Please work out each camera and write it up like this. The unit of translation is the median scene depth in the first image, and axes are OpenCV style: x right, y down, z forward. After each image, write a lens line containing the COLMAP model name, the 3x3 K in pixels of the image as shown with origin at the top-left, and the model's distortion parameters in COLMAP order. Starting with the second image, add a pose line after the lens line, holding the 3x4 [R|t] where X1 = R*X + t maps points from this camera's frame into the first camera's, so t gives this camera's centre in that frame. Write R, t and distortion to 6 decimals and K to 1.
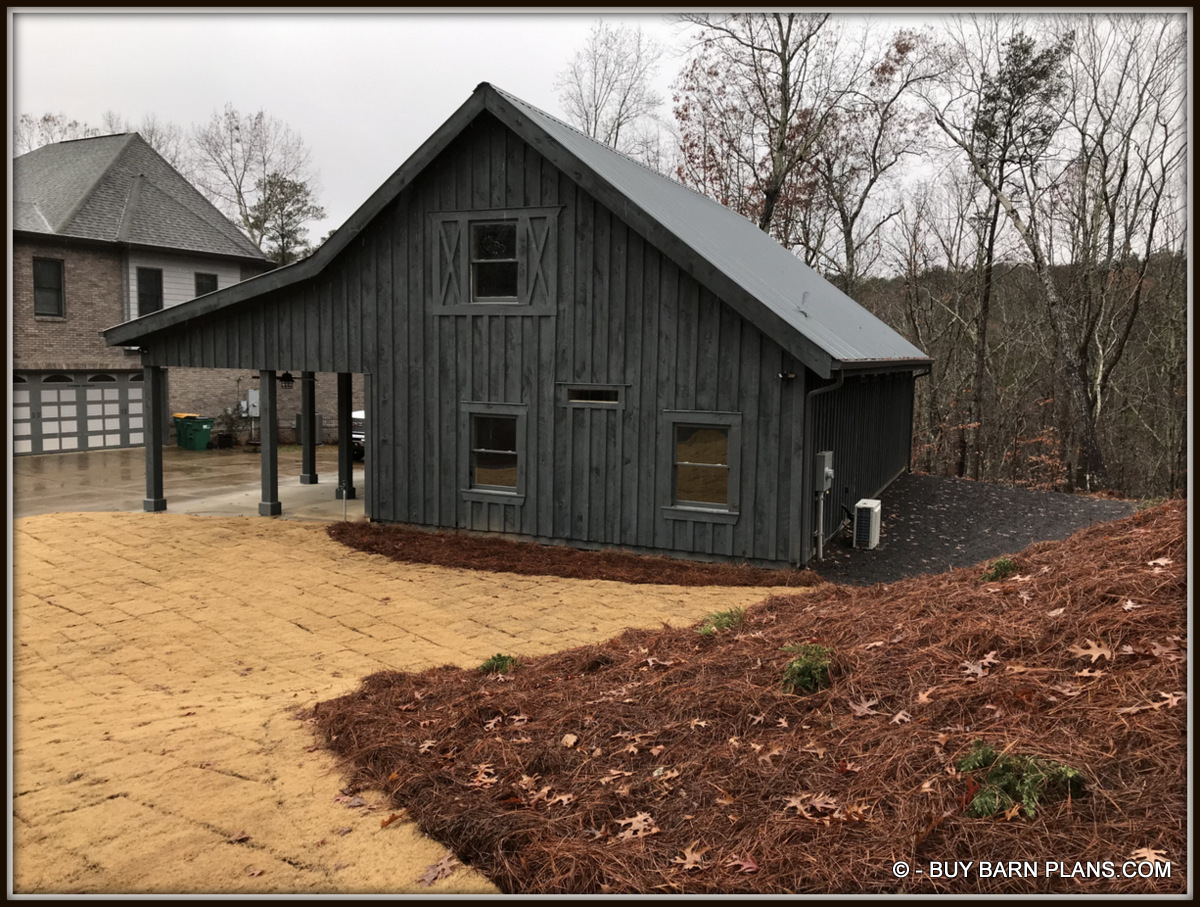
lens RADIAL K [[961.0, 0, 598.5], [0, 961.0, 454.9], [0, 0, 1]] dist [0.041461, -0.002323]
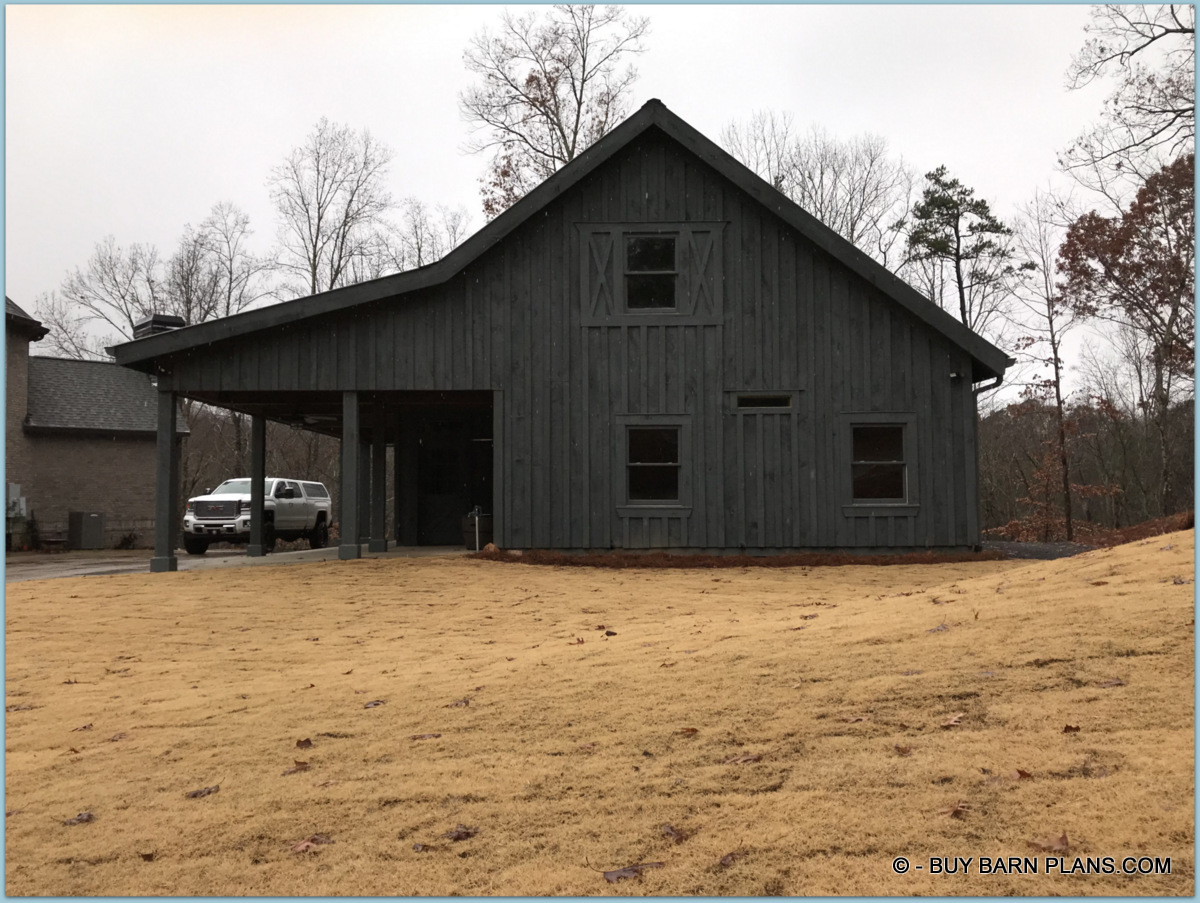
lens RADIAL K [[990.4, 0, 600.8], [0, 990.4, 449.3], [0, 0, 1]] dist [0.095781, -0.183264]
pose [[0.920603, 0.000690, 0.390499, -0.562389], [0.063724, 0.986328, -0.151974, 0.133842], [-0.385265, 0.164792, 0.907973, 0.114519]]
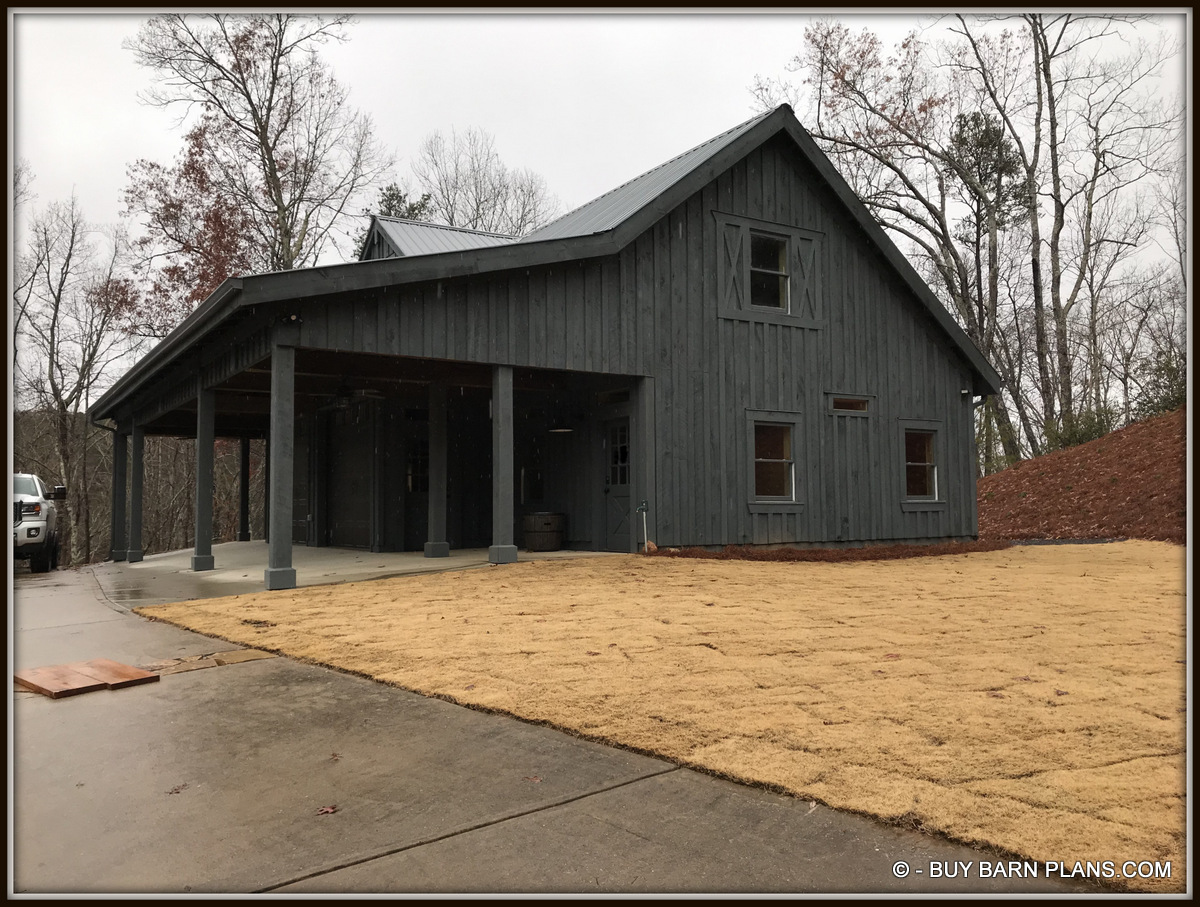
lens RADIAL K [[961.0, 0, 598.5], [0, 961.0, 454.9], [0, 0, 1]] dist [0.041461, -0.002323]
pose [[0.562221, 0.022825, 0.826672, -1.051062], [0.108616, 0.988922, -0.101175, 0.073204], [-0.819823, 0.146673, 0.553513, 0.617624]]
